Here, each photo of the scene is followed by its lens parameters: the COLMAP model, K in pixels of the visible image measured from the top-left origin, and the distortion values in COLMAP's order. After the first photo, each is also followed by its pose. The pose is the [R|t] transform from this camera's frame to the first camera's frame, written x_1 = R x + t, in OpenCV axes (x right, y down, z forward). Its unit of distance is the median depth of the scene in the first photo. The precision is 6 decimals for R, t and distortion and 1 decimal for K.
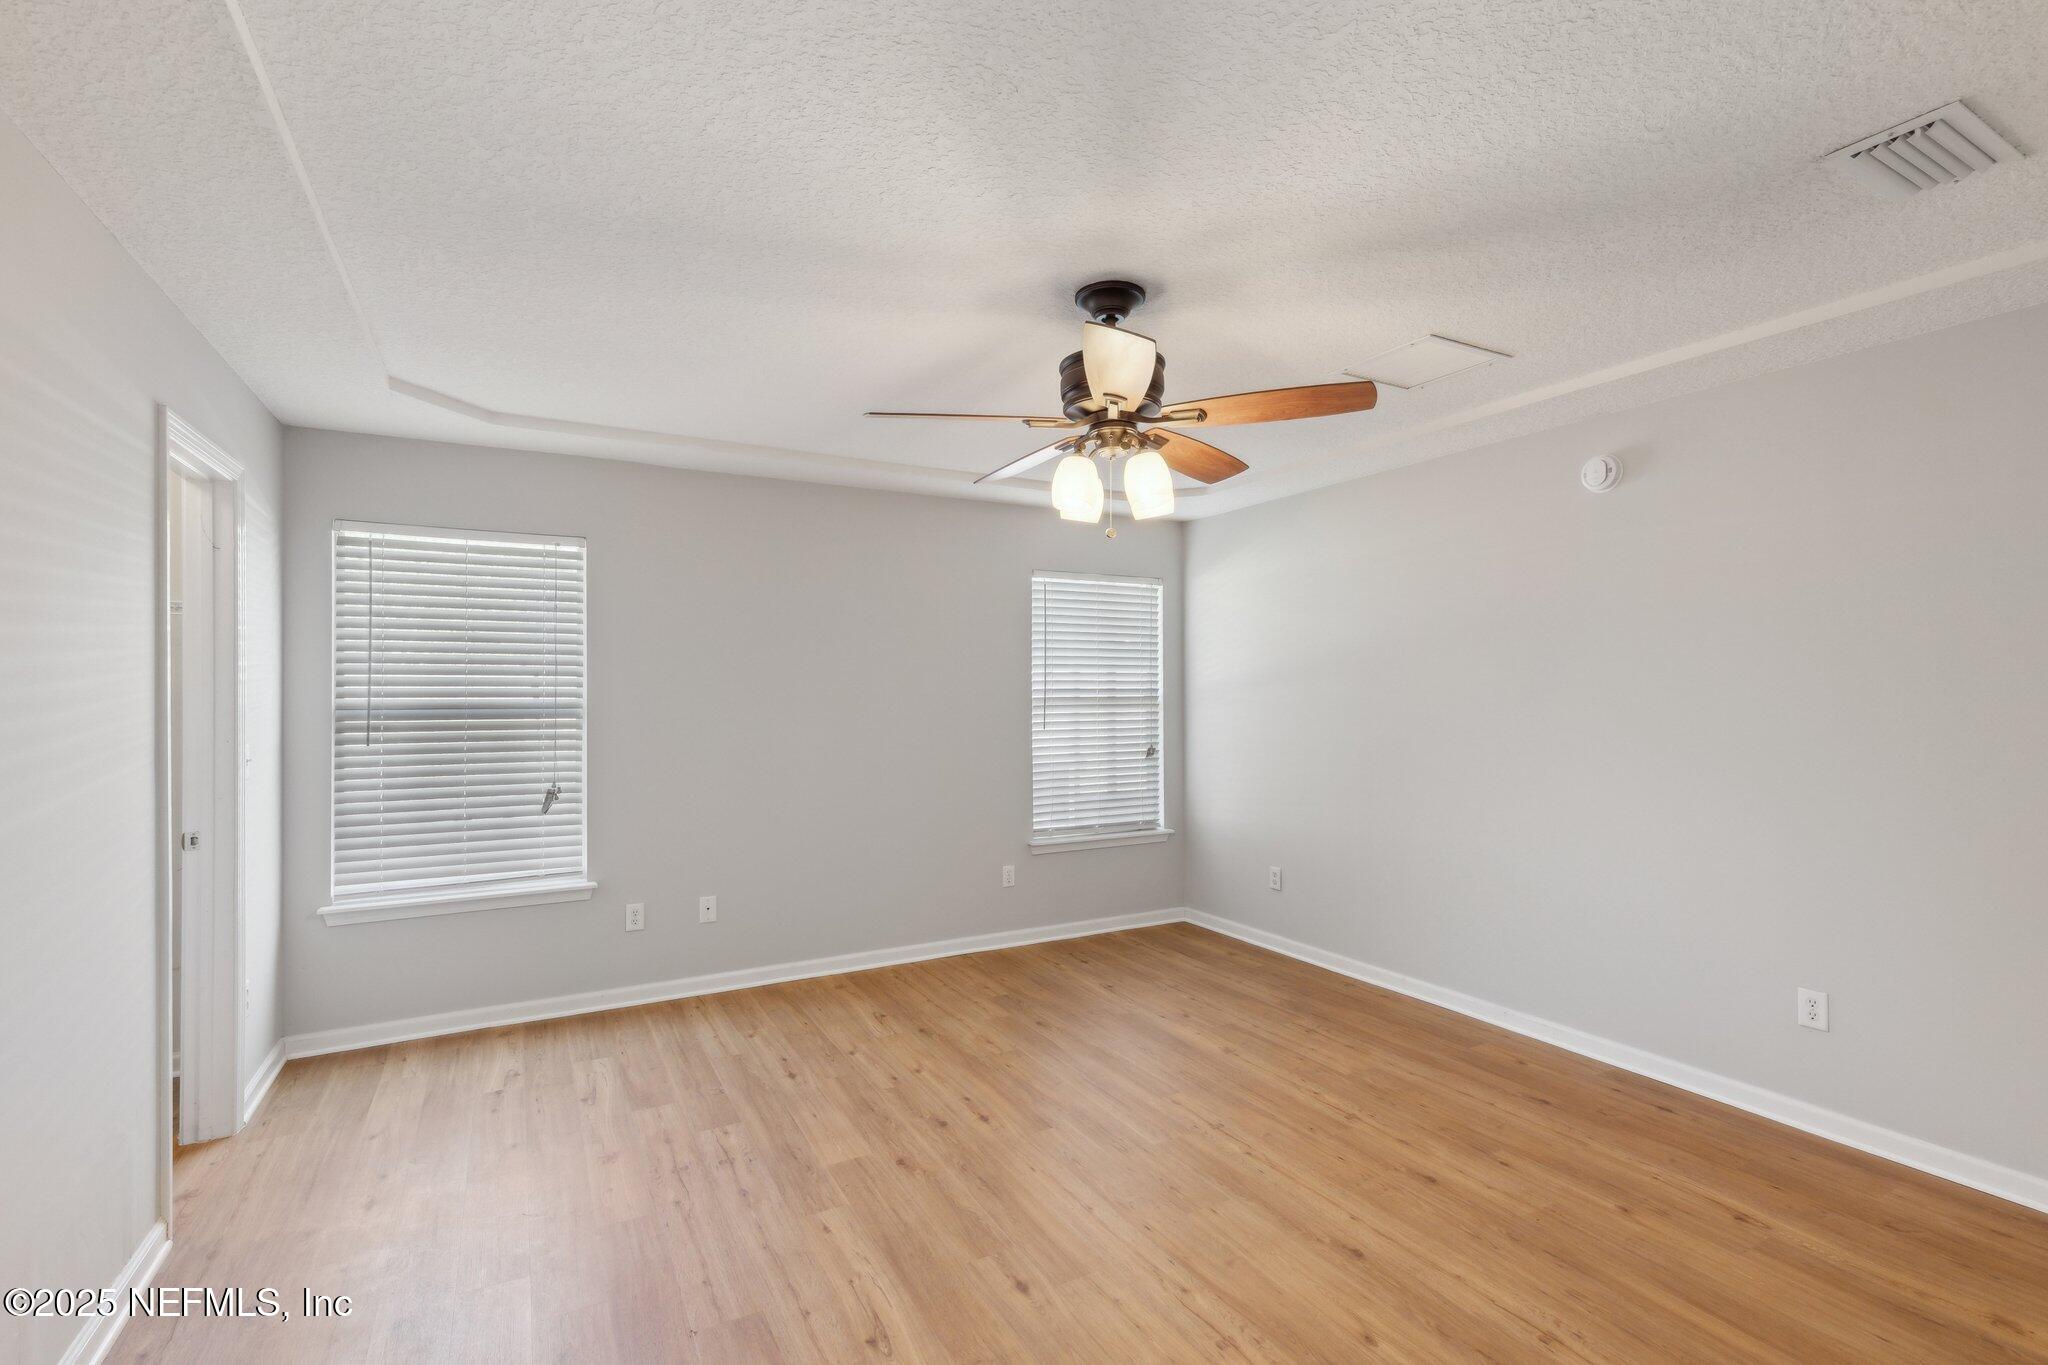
lens RADIAL K [[927.8, 0, 1024.4], [0, 927.8, 679.9], [0, 0, 1]] dist [0.010860, -0.004186]
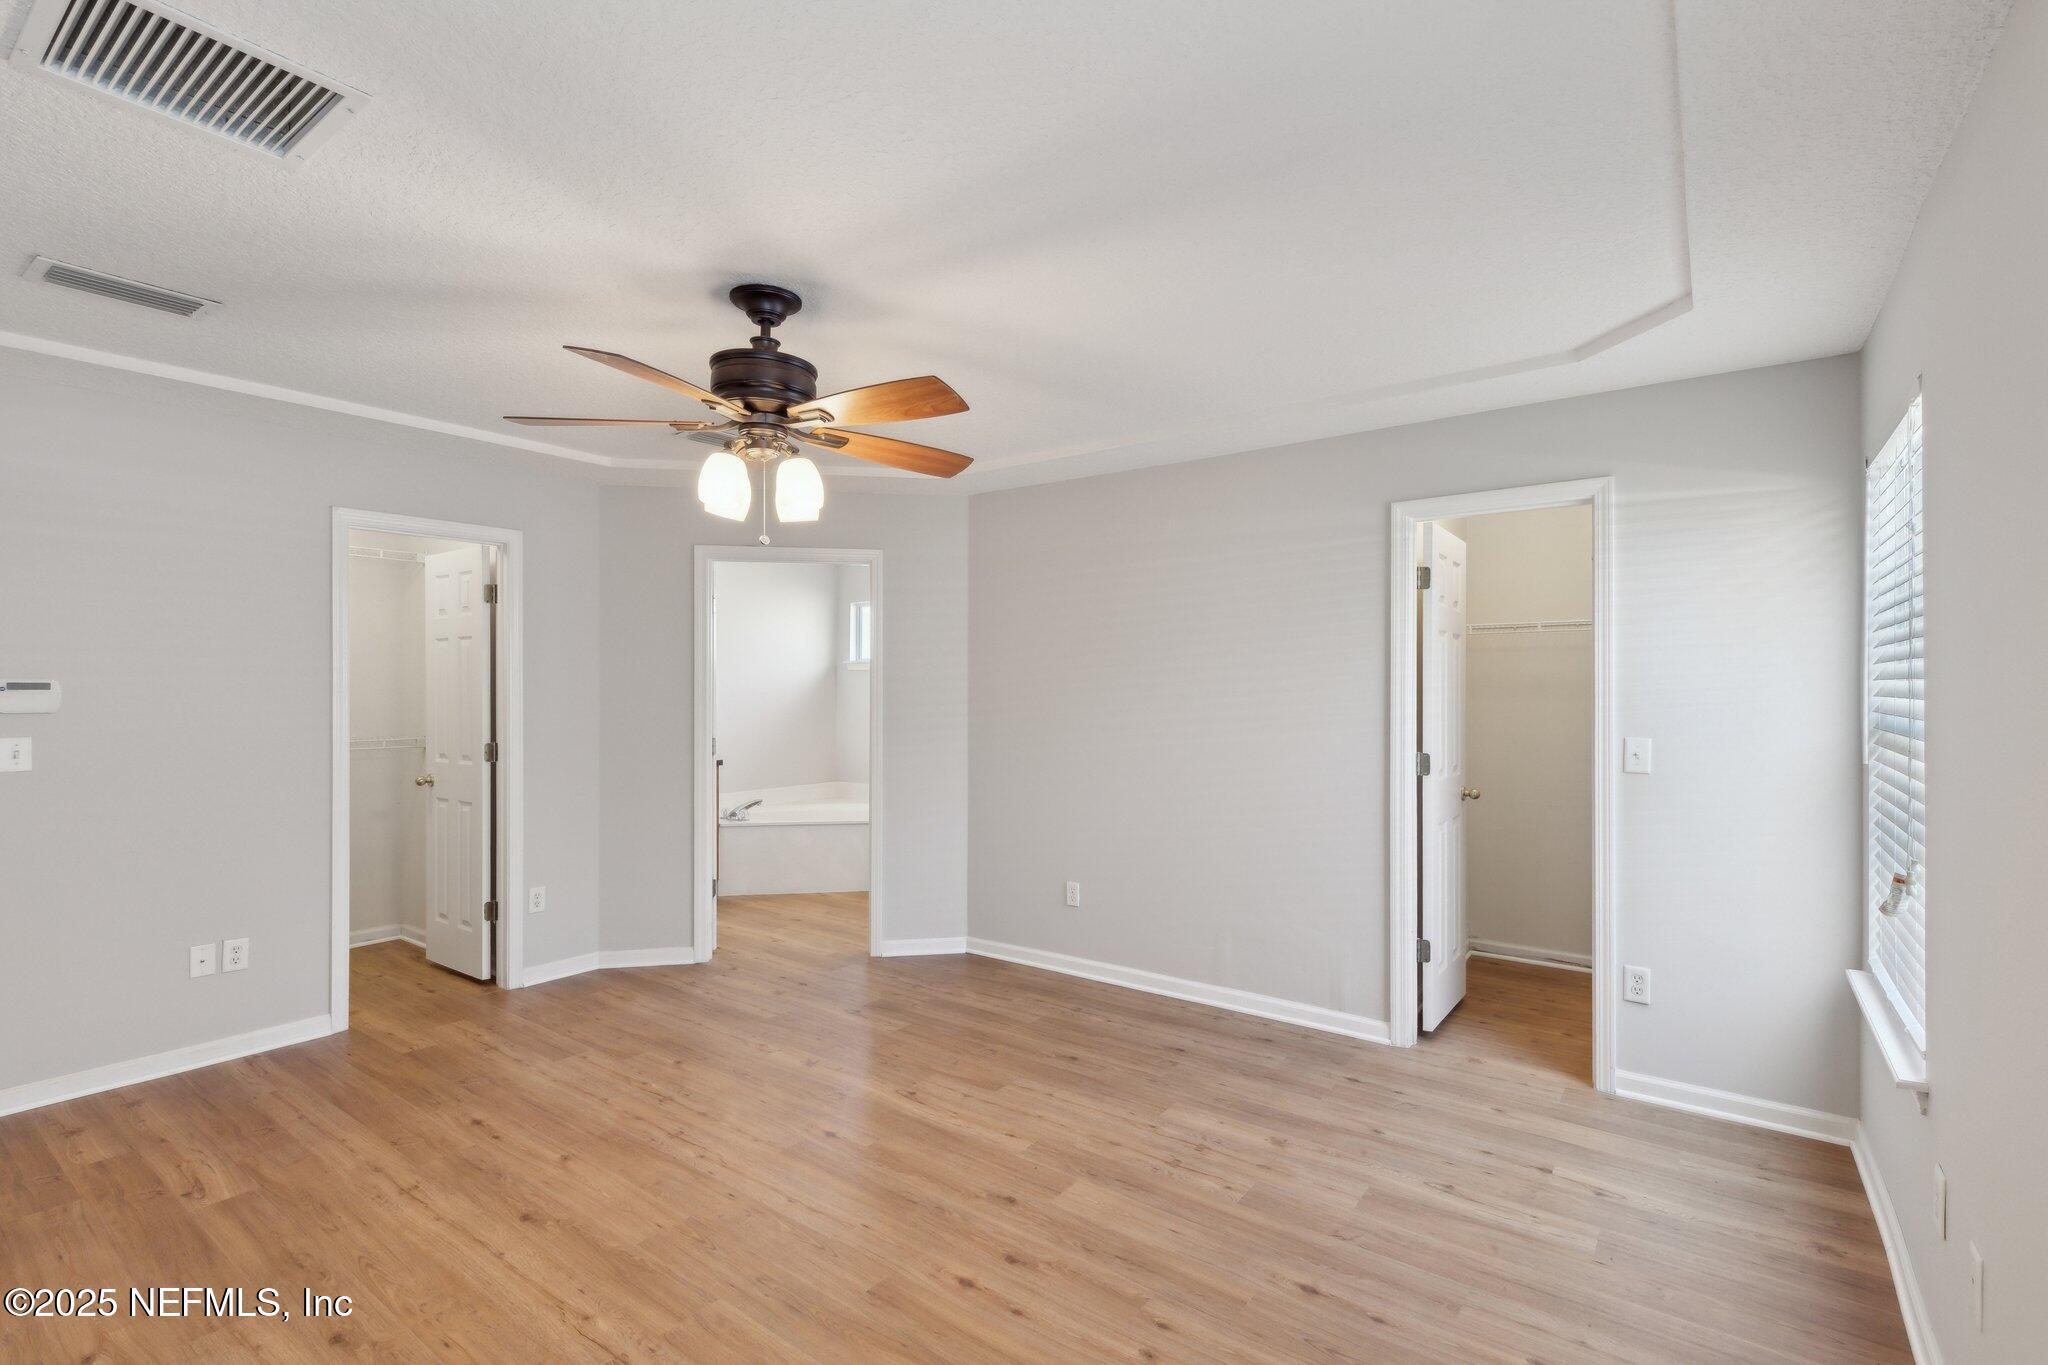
lens RADIAL K [[927.8, 0, 1028.6], [0, 927.8, 675.4], [0, 0, 1]] dist [0.010860, -0.004186]
pose [[-0.907421, -0.002213, -0.420217, 0.200492], [0.007119, 0.999762, -0.020636, 0.016840], [0.420163, -0.021717, -0.907189, 1.559454]]
